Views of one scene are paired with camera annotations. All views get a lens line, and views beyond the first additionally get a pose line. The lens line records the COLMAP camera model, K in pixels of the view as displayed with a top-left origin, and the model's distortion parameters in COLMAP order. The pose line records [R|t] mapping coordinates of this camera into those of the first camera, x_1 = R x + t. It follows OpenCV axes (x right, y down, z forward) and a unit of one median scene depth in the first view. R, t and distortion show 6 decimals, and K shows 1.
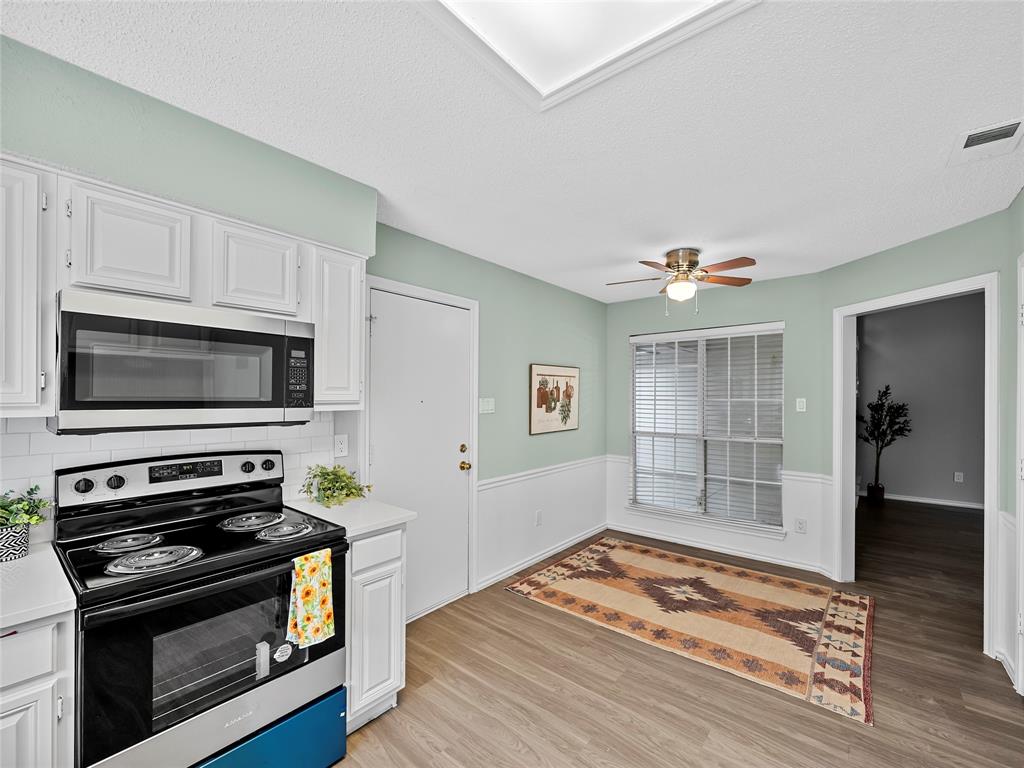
lens RADIAL K [[437.5, 0, 514.1], [0, 437.5, 395.8], [0, 0, 1]] dist [-0.001489, -0.001893]
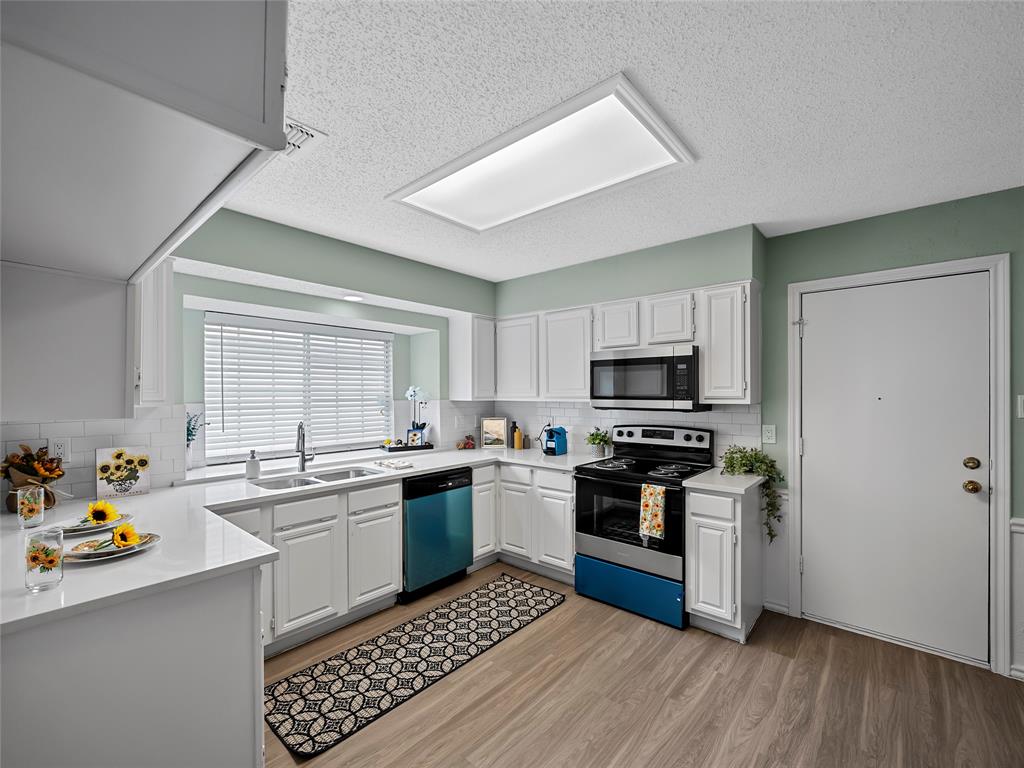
lens RADIAL K [[437.5, 0, 502.1], [0, 437.5, 394.0], [0, 0, 1]] dist [-0.001489, -0.001893]
pose [[-0.035541, -0.000448, -0.999368, 0.607082], [0.002648, 0.999996, -0.000543, 0.001558], [0.999365, -0.002665, -0.035540, 0.224612]]
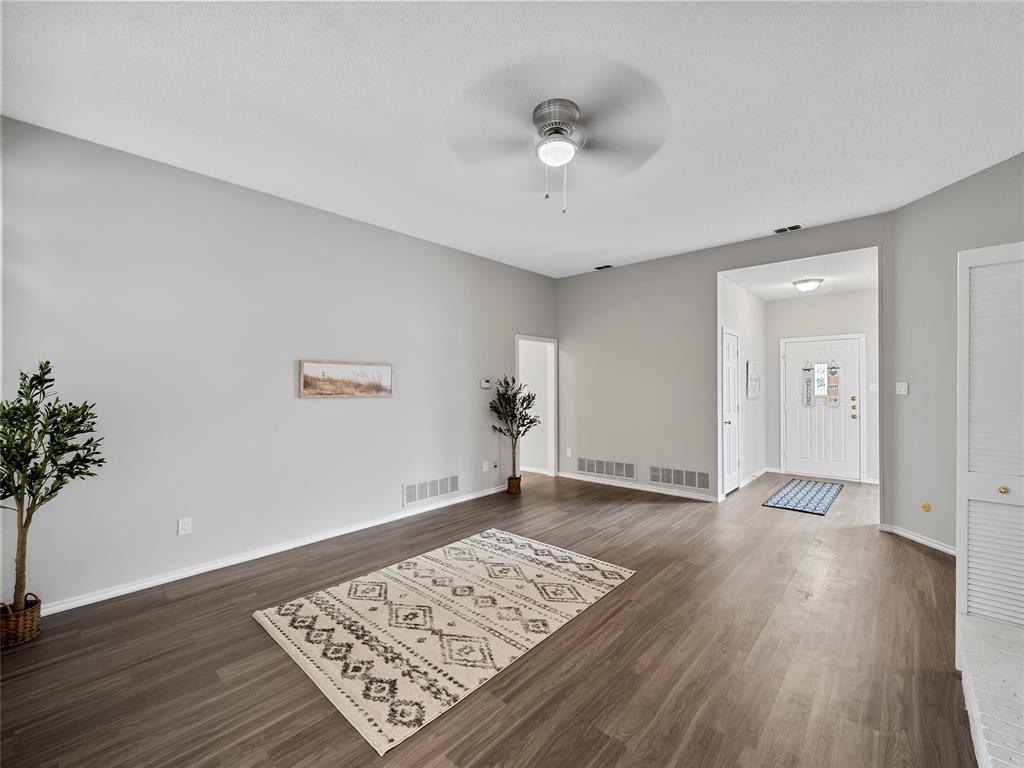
lens RADIAL K [[437.5, 0, 505.9], [0, 437.5, 386.5], [0, 0, 1]] dist [-0.001489, -0.001893]
pose [[0.049181, -0.008505, 0.998754, 0.787814], [0.006782, 0.999944, 0.008181, -0.000386], [-0.998767, 0.006371, 0.049236, 0.921847]]
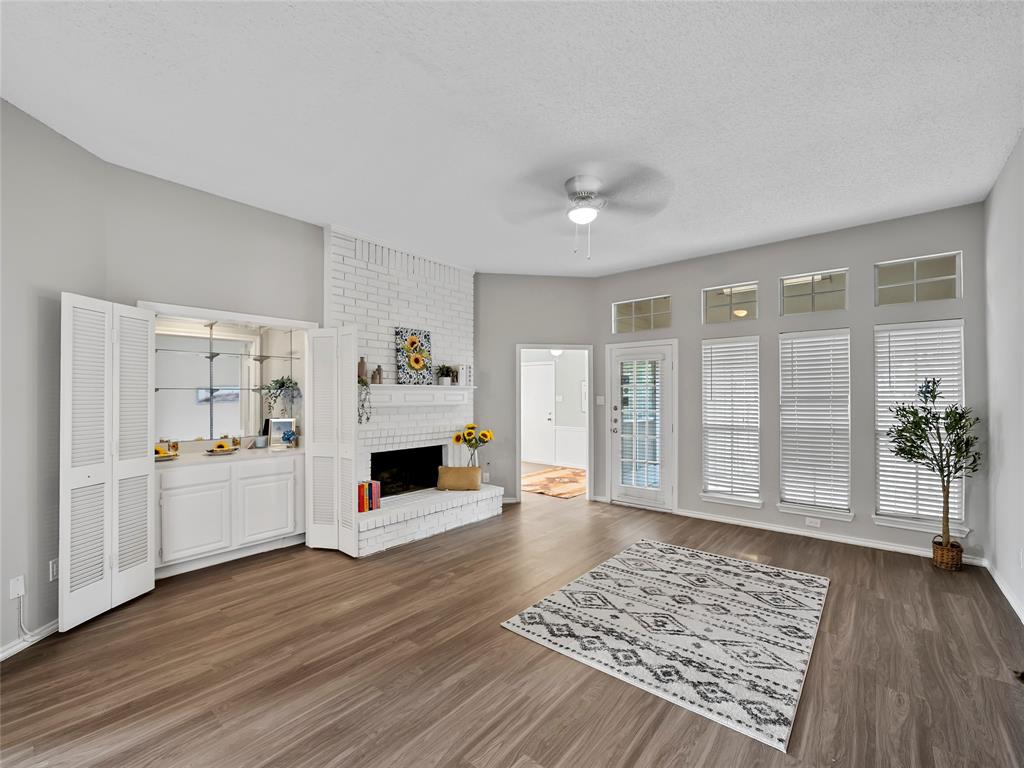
lens RADIAL K [[437.5, 0, 506.9], [0, 437.5, 388.8], [0, 0, 1]] dist [-0.001489, -0.001893]
pose [[-0.005172, -0.015206, -0.999871, 2.595771], [-0.000216, 0.999884, -0.015205, 0.002856], [0.999987, 0.000137, -0.005175, 0.696284]]
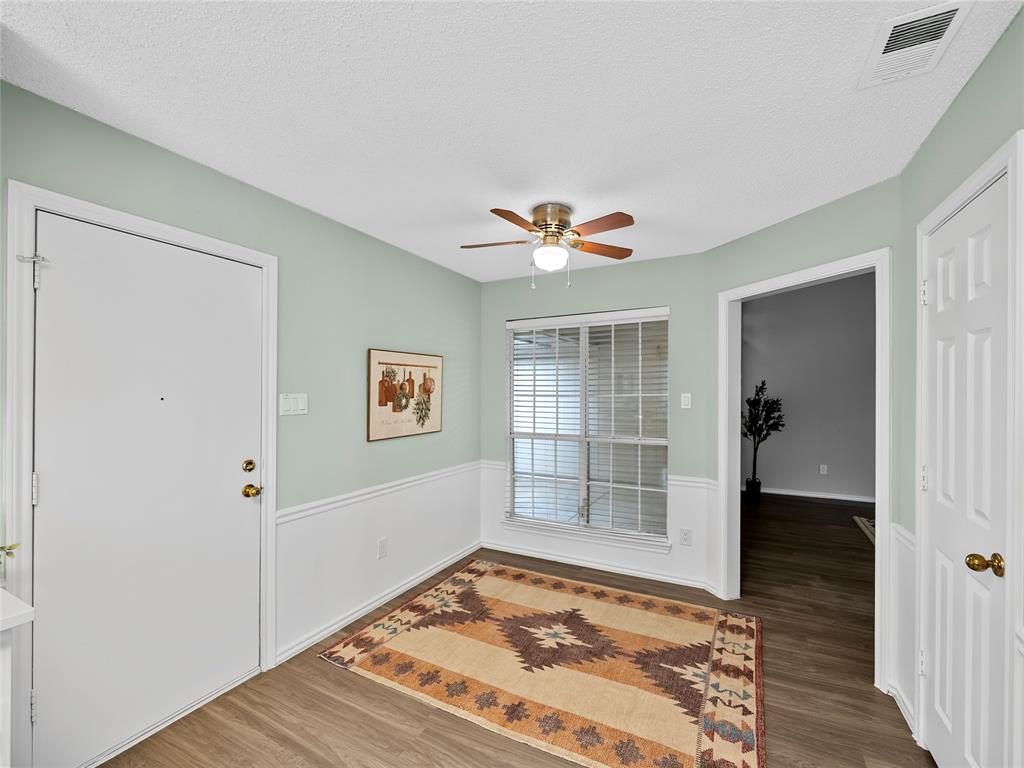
lens RADIAL K [[437.5, 0, 516.7], [0, 437.5, 391.0], [0, 0, 1]] dist [-0.001489, -0.001893]
pose [[0.978321, 0.000505, 0.207094, 0.147149], [-0.000273, 0.999999, -0.001150, 0.001730], [-0.207094, 0.001069, 0.978320, 0.219353]]
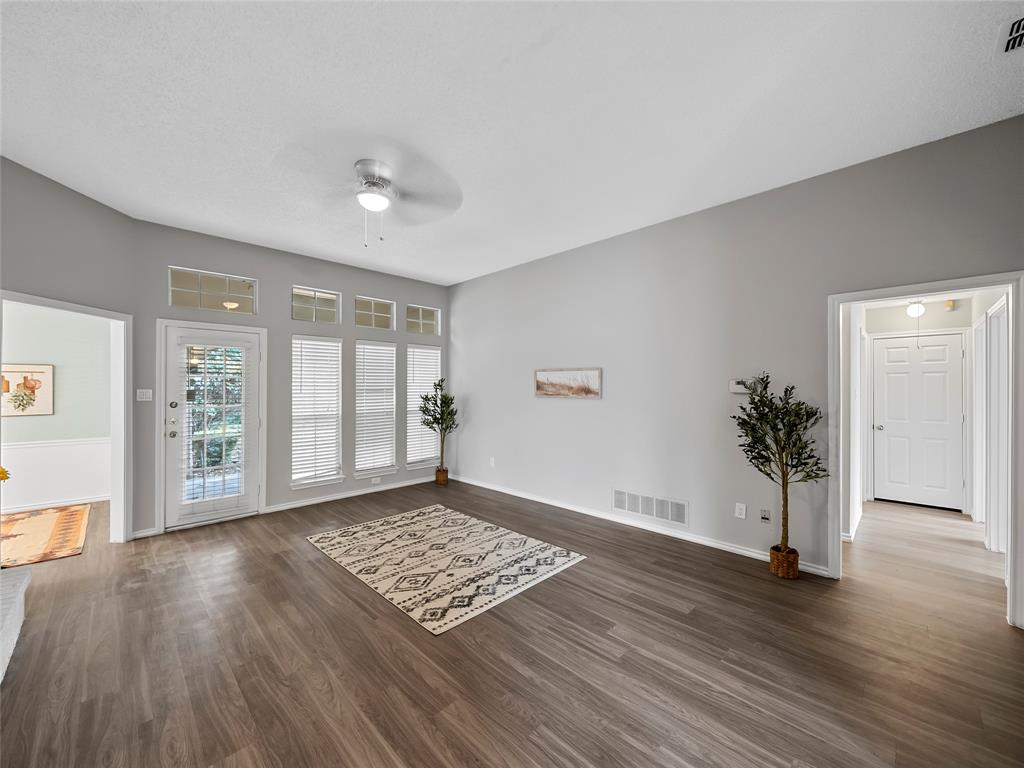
lens RADIAL K [[399.1, 0, 513.5], [0, 399.1, 383.4], [0, 0, 1]] dist [-0.009276, -0.000318]
pose [[0.996148, -0.002891, -0.087645, 1.973974], [0.001749, 0.999913, -0.013101, 0.005546], [0.087676, 0.012897, 0.996066, 0.009816]]
